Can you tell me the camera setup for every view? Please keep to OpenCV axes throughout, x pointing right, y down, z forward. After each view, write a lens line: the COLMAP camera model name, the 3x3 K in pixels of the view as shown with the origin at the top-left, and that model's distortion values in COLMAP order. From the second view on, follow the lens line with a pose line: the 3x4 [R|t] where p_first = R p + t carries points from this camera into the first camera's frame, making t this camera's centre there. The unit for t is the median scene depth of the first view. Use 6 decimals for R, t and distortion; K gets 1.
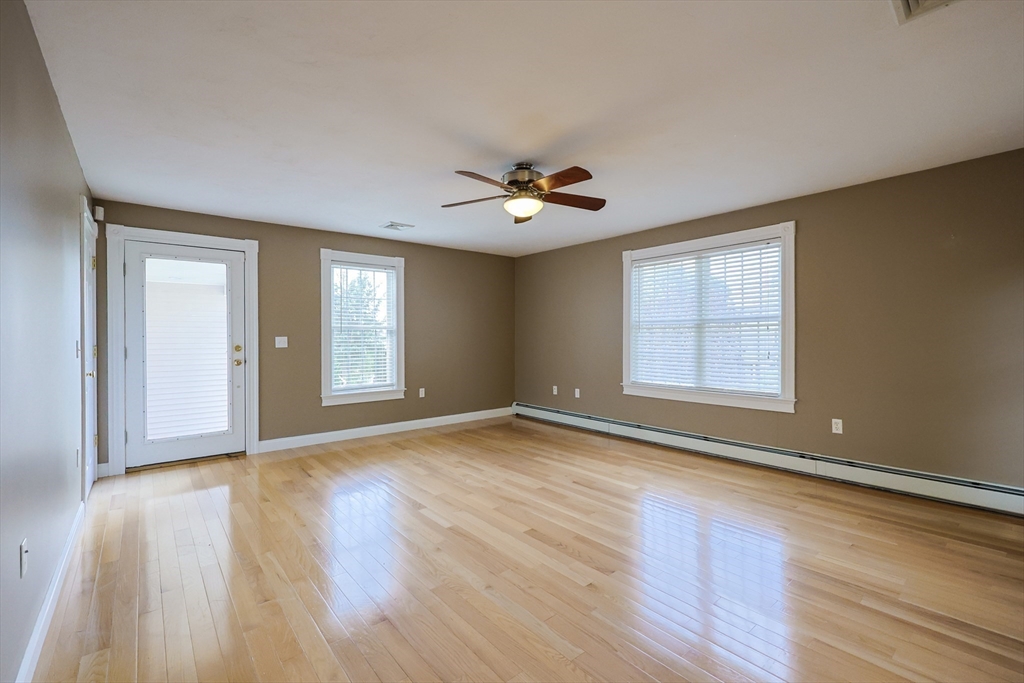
lens RADIAL K [[444.6, 0, 516.0], [0, 444.6, 338.8], [0, 0, 1]] dist [-0.000146, -0.000274]
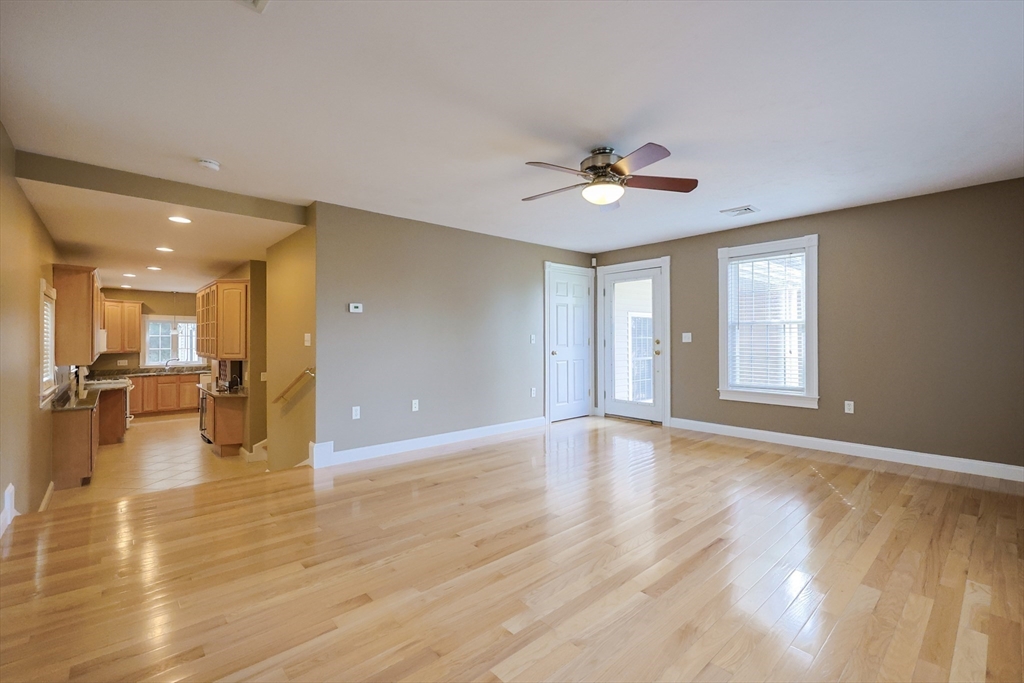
lens RADIAL K [[444.6, 0, 516.0], [0, 444.6, 338.8], [0, 0, 1]] dist [-0.000146, -0.000274]
pose [[0.040521, 0.006075, -0.999160, 0.663365], [-0.003648, 0.999976, 0.005932, 0.005994], [0.999172, 0.003405, 0.040542, 0.534939]]
